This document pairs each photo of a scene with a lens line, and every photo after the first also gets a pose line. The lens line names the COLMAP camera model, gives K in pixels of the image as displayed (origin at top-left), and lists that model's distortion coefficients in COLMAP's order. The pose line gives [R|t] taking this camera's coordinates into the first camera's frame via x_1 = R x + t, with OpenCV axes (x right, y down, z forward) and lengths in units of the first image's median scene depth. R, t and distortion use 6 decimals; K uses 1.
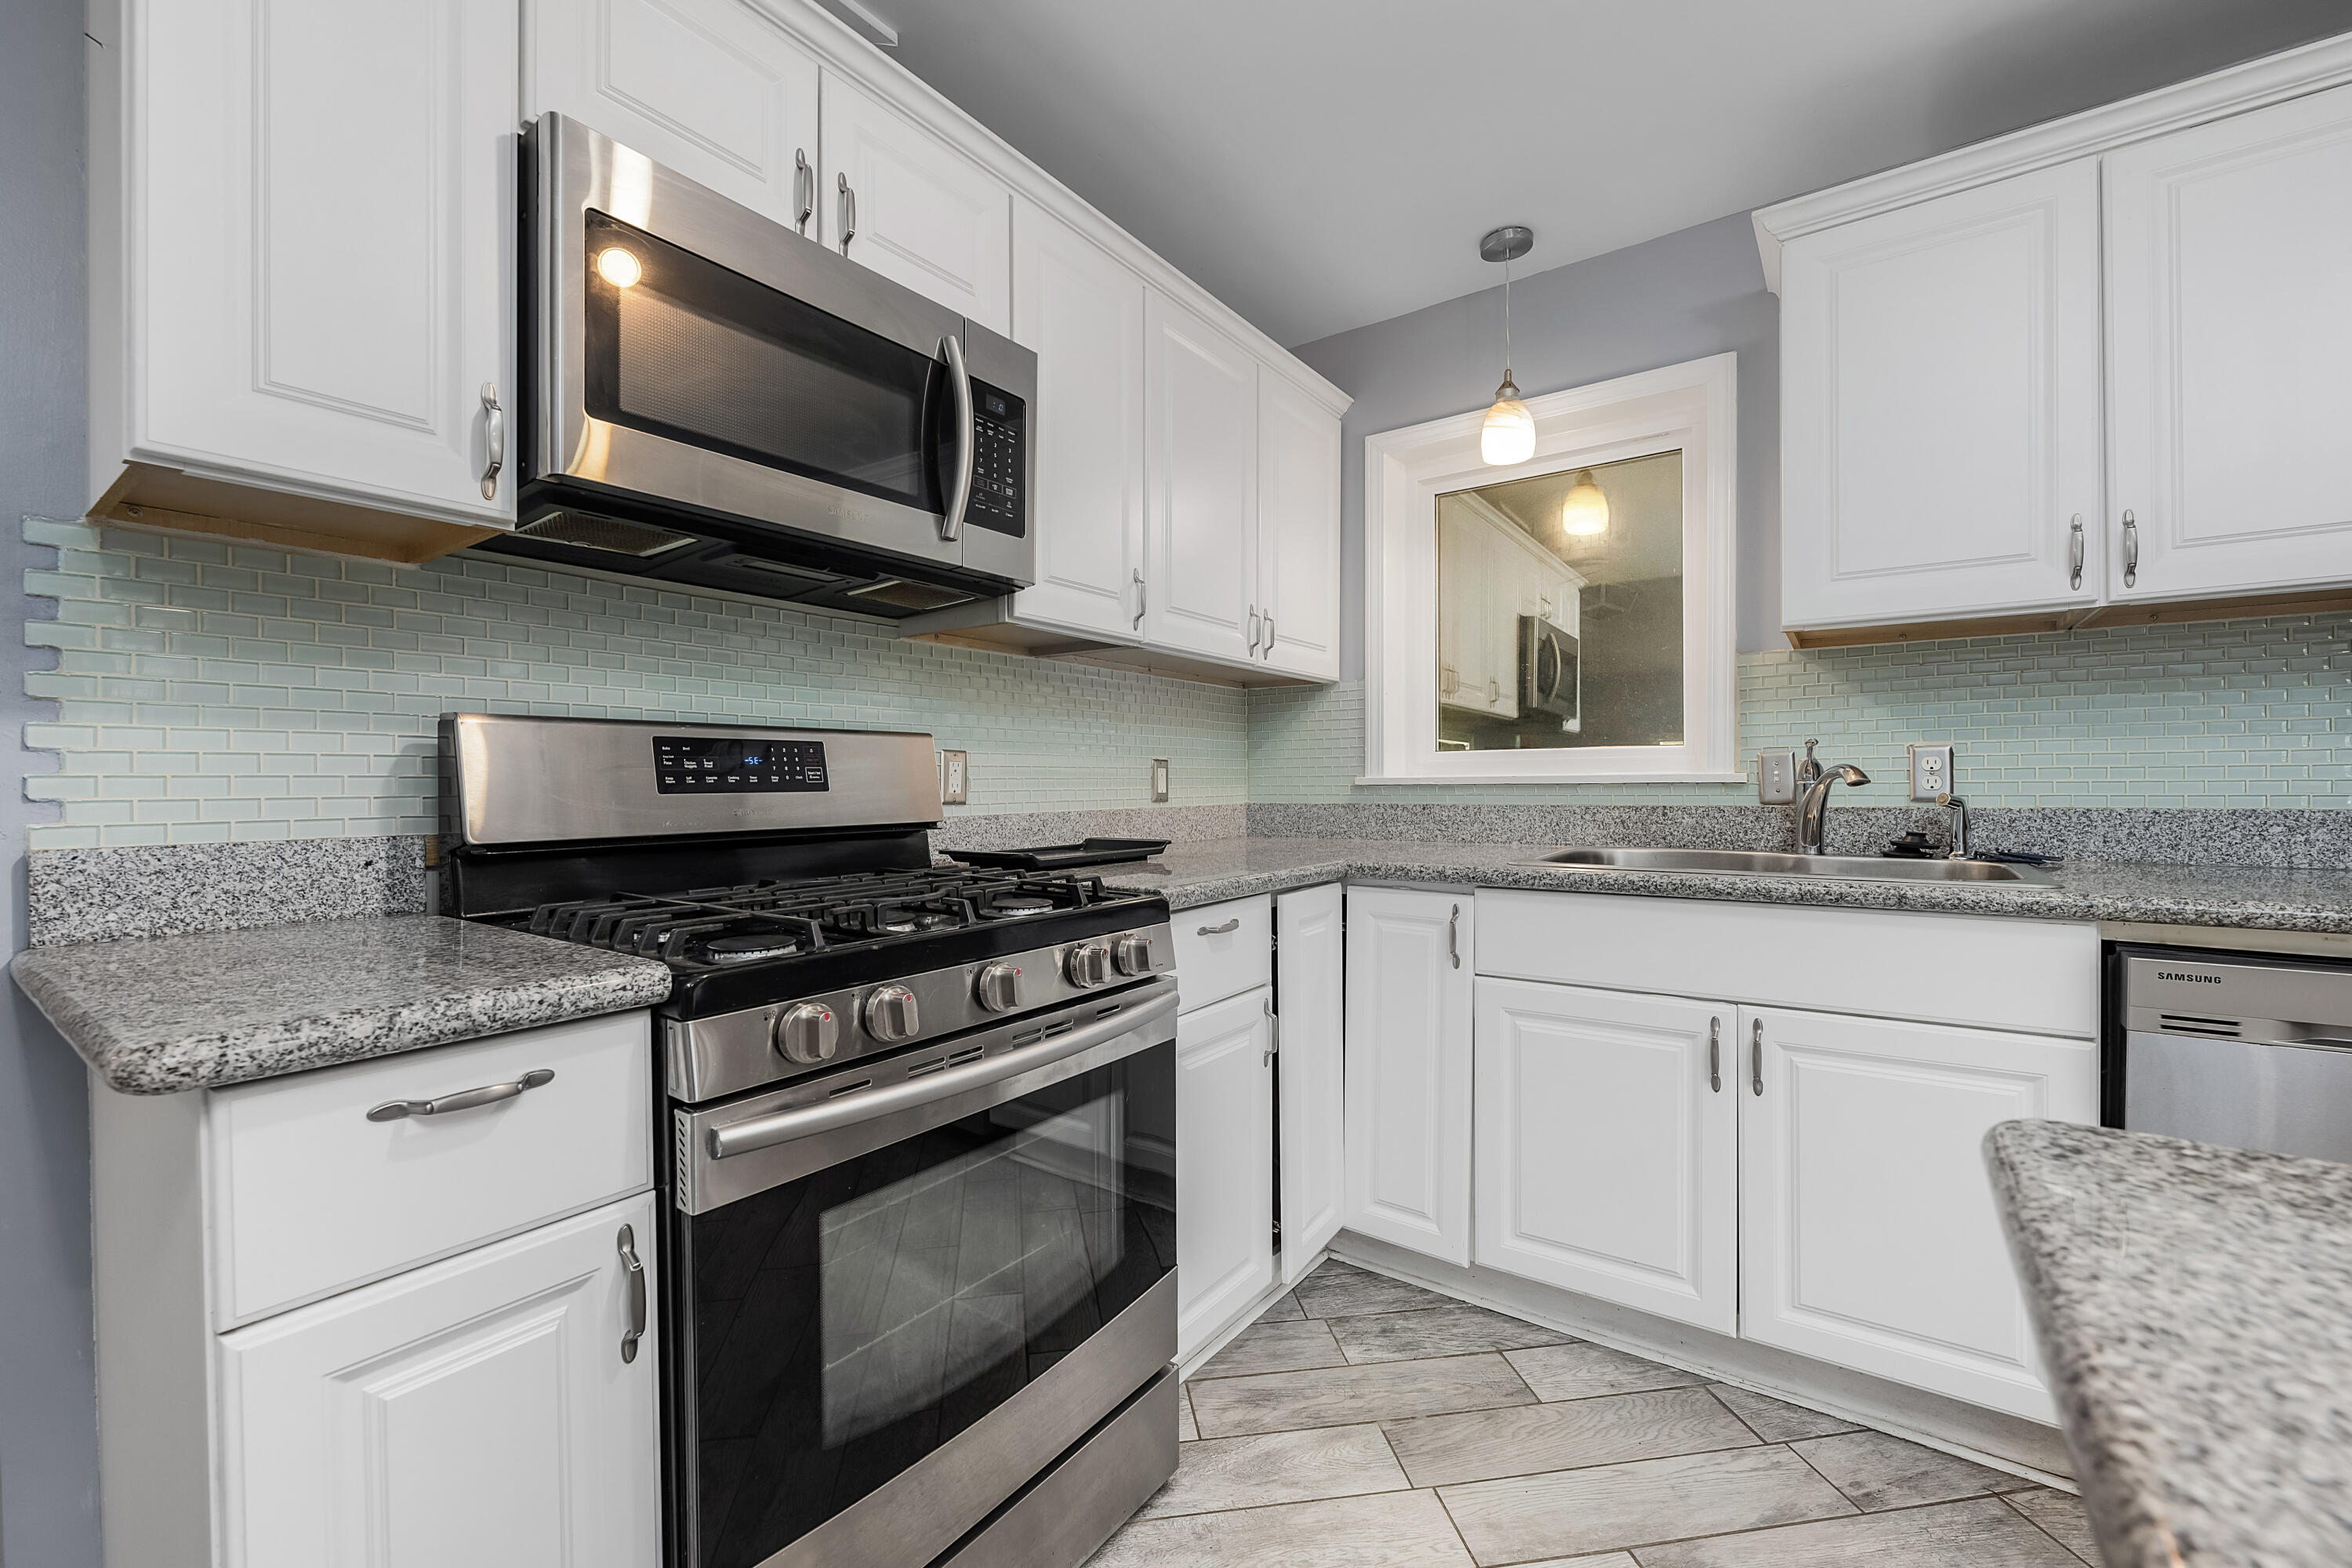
lens RADIAL K [[962.6, 0, 1188.4], [0, 962.6, 788.8], [0, 0, 1]] dist [-0.006460, 0.001080]
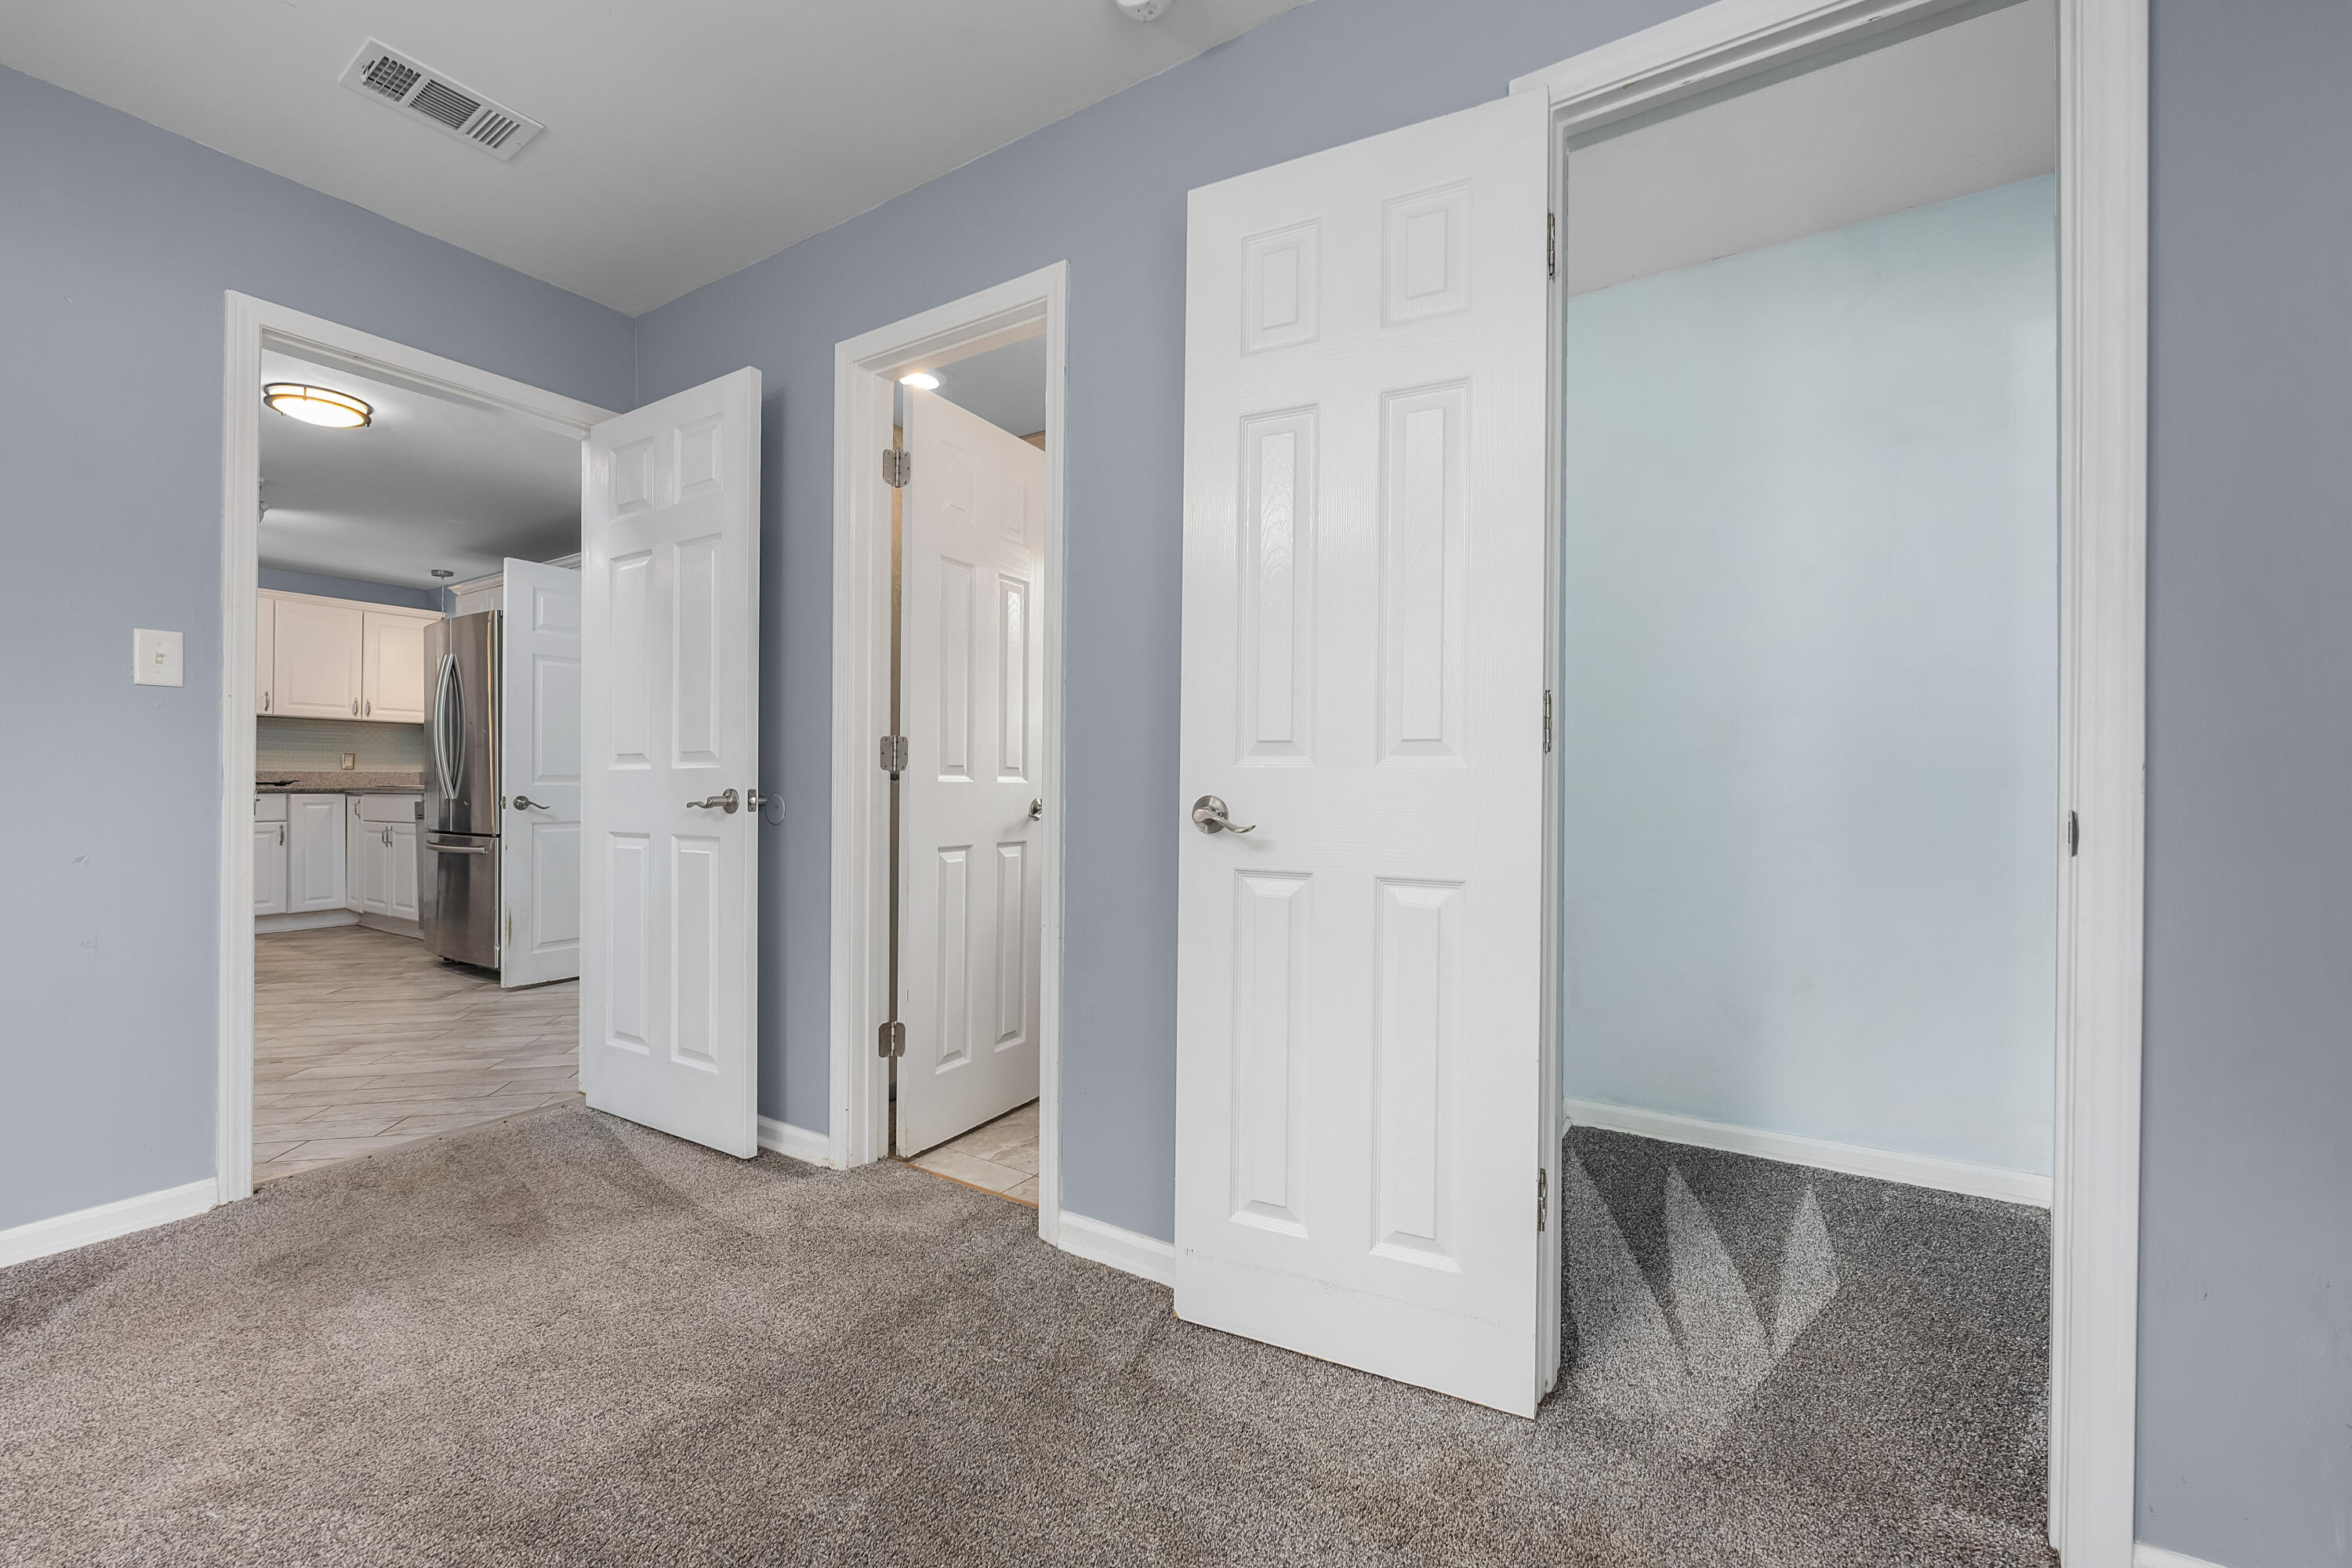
lens RADIAL K [[962.6, 0, 1190.3], [0, 962.6, 781.8], [0, 0, 1]] dist [-0.006460, 0.001080]
pose [[0.998646, 0.006851, 0.051570, 3.400611], [-0.006371, 0.999935, -0.009479, 0.090282], [-0.051632, 0.009138, 0.998624, -2.748891]]
